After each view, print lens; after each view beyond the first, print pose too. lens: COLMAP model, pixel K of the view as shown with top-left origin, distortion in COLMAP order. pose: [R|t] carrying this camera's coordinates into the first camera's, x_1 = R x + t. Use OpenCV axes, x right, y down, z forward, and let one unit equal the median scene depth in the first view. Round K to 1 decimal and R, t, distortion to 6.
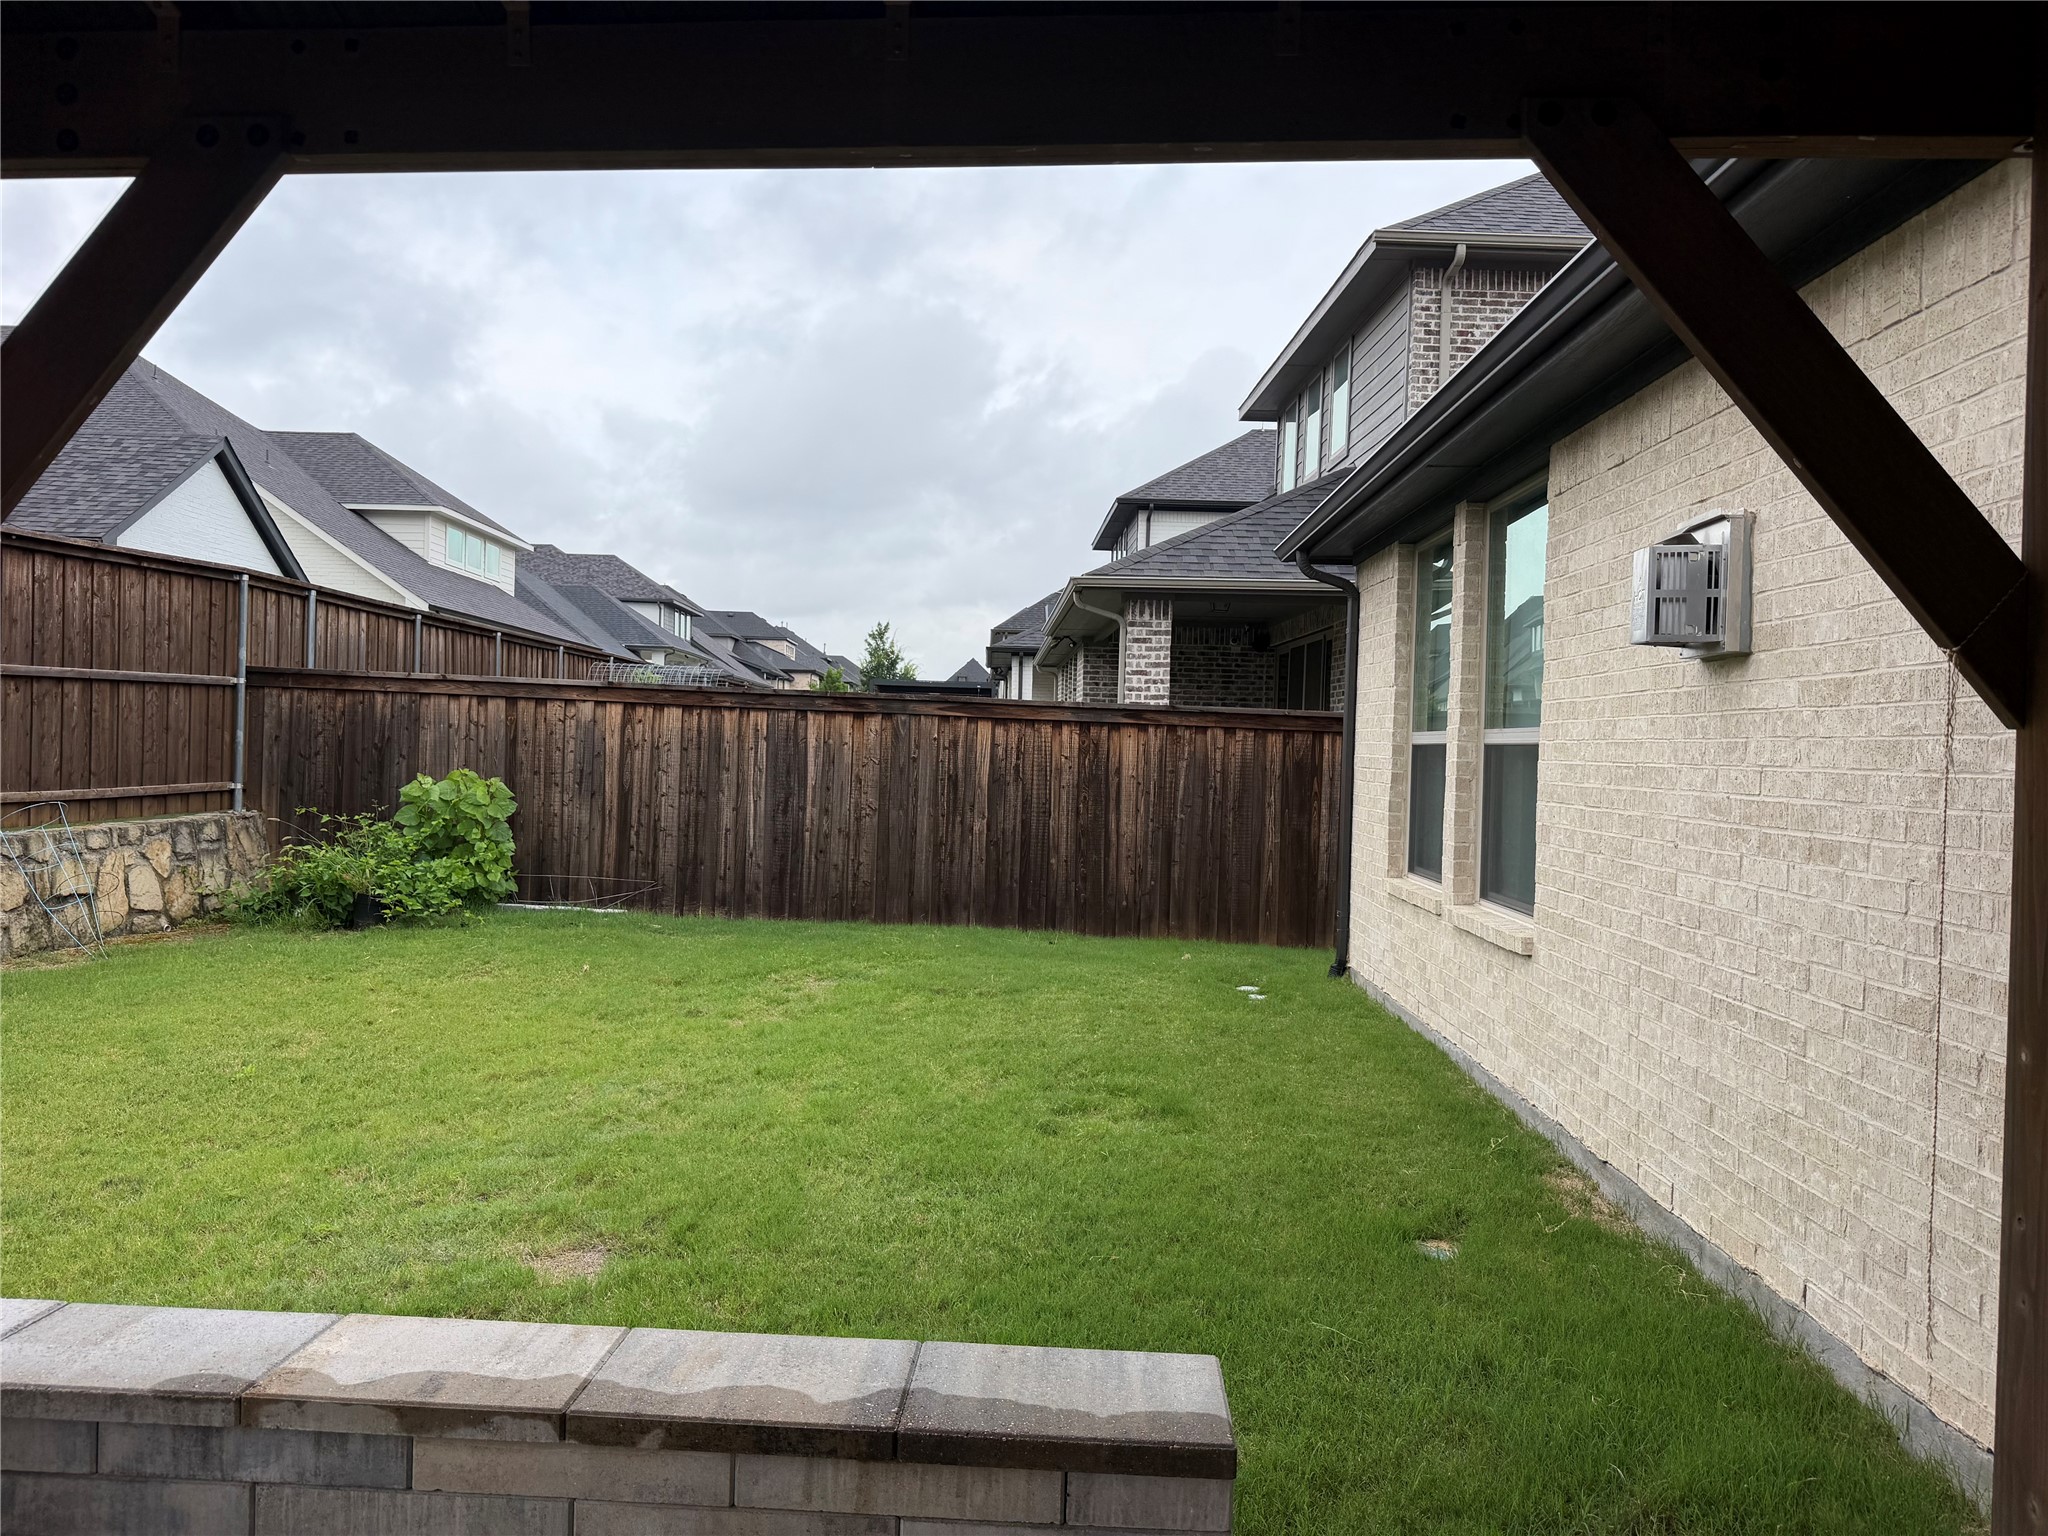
lens RADIAL K [[1430.6, 0, 1032.4], [0, 1430.6, 761.7], [0, 0, 1]] dist [0.027400, -0.041745]
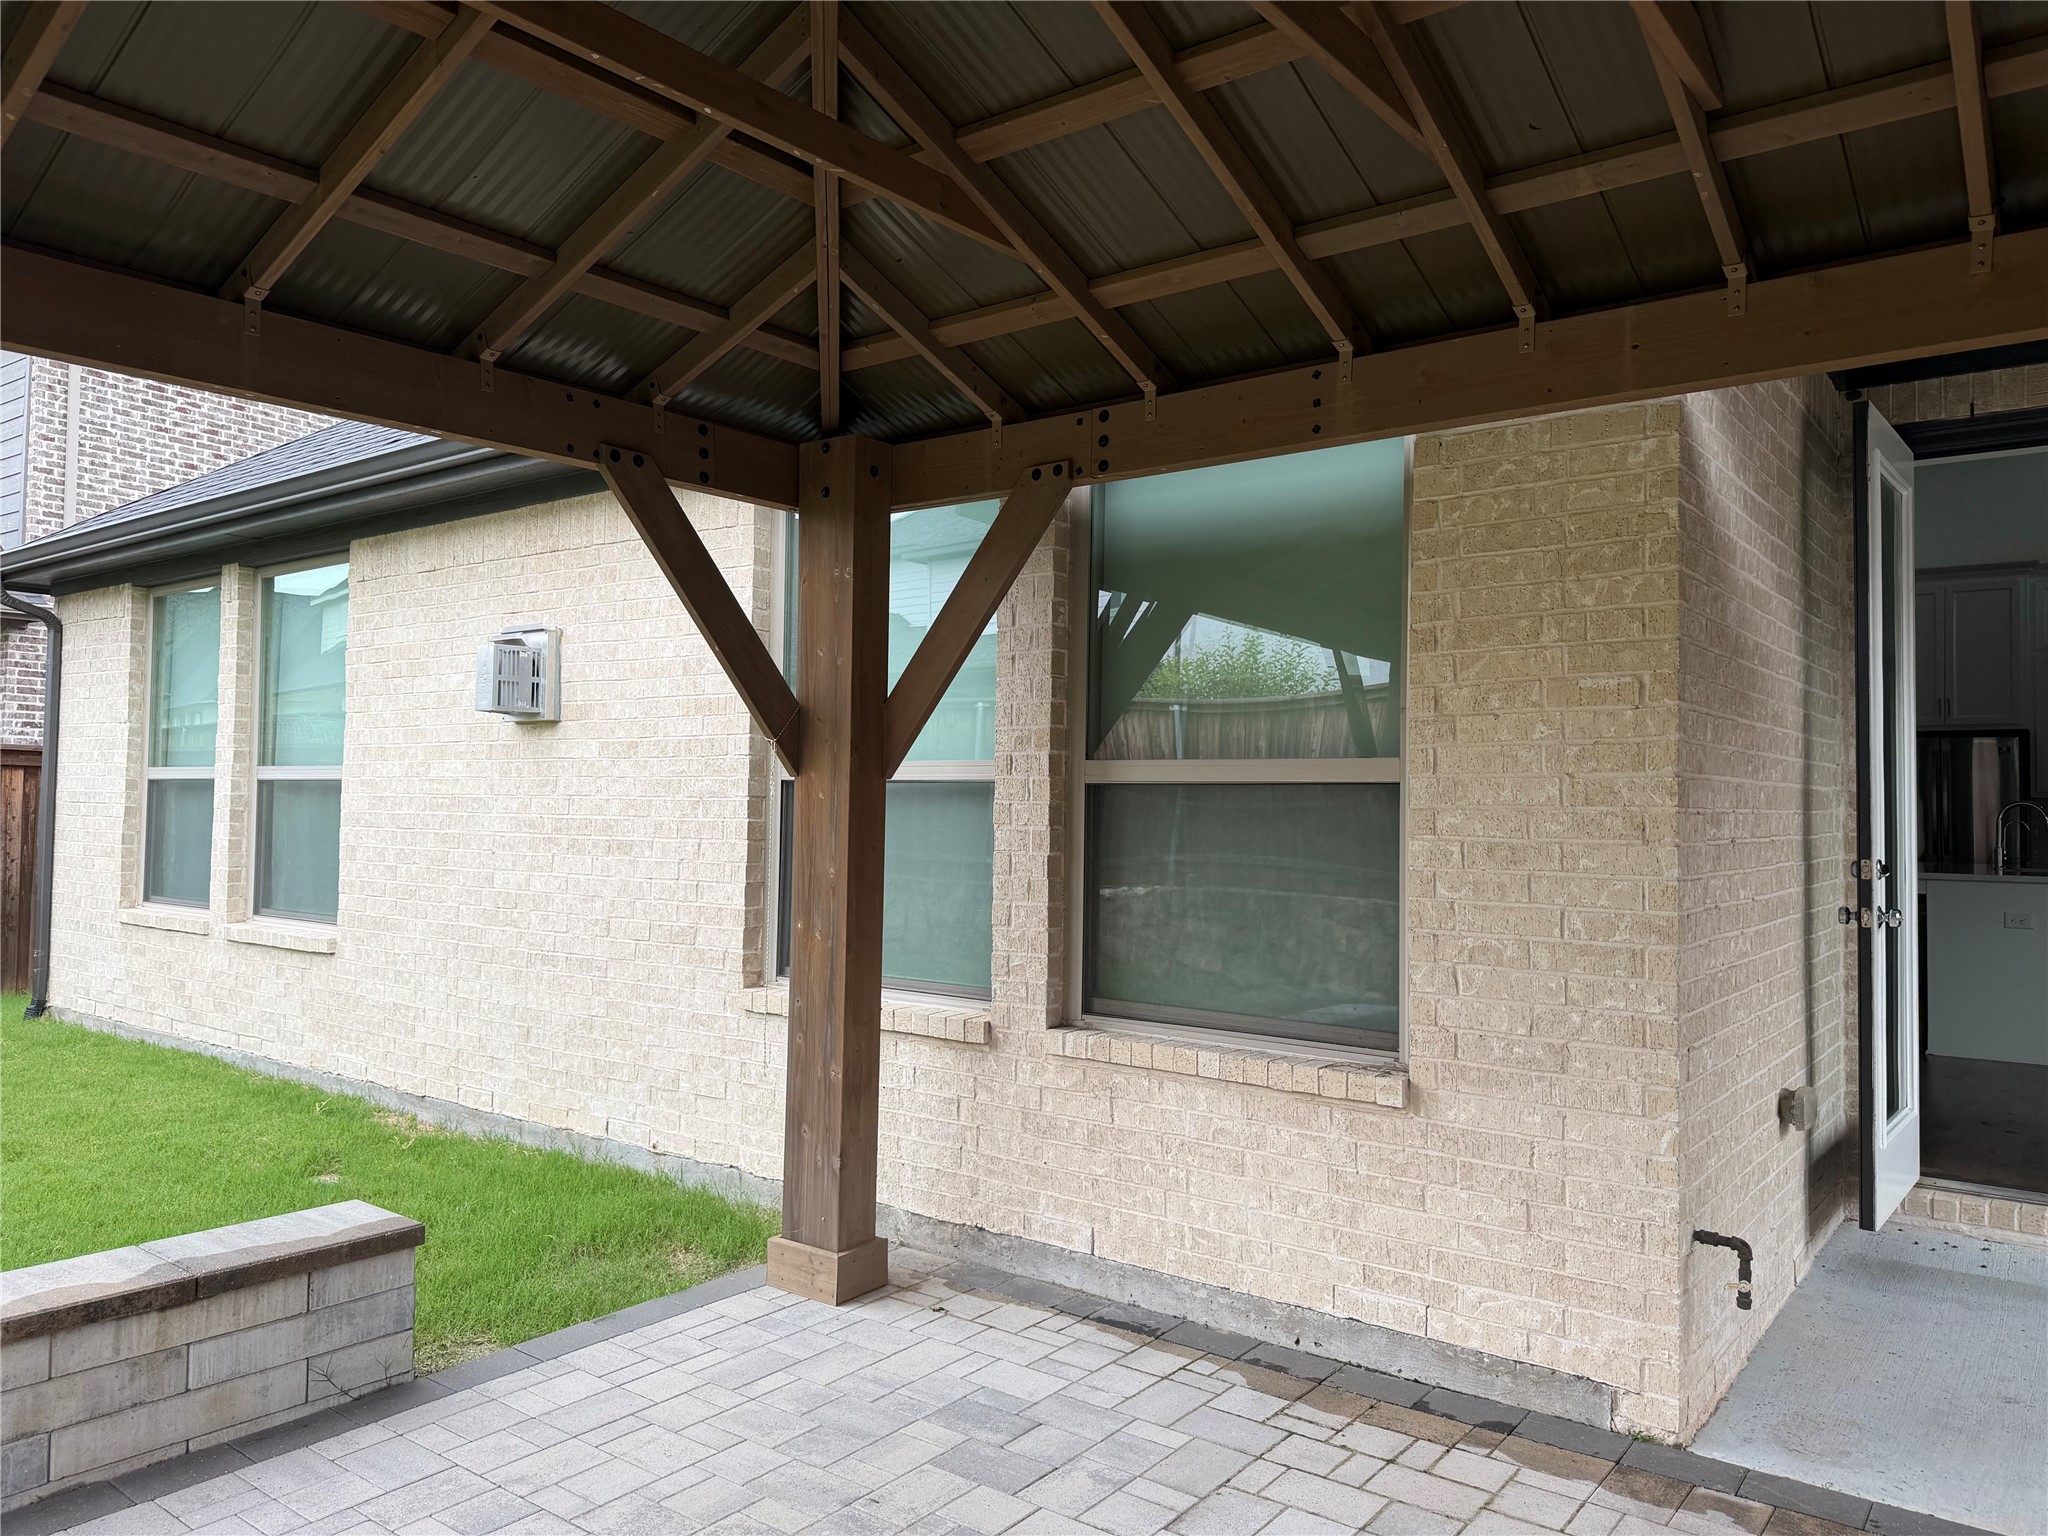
lens RADIAL K [[1430.6, 0, 1032.4], [0, 1430.6, 761.7], [0, 0, 1]] dist [0.027400, -0.041745]
pose [[0.576879, 0.006065, 0.816807, -0.439455], [0.010657, 0.999831, -0.014951, -0.004495], [-0.816760, 0.017329, 0.576717, -0.275465]]
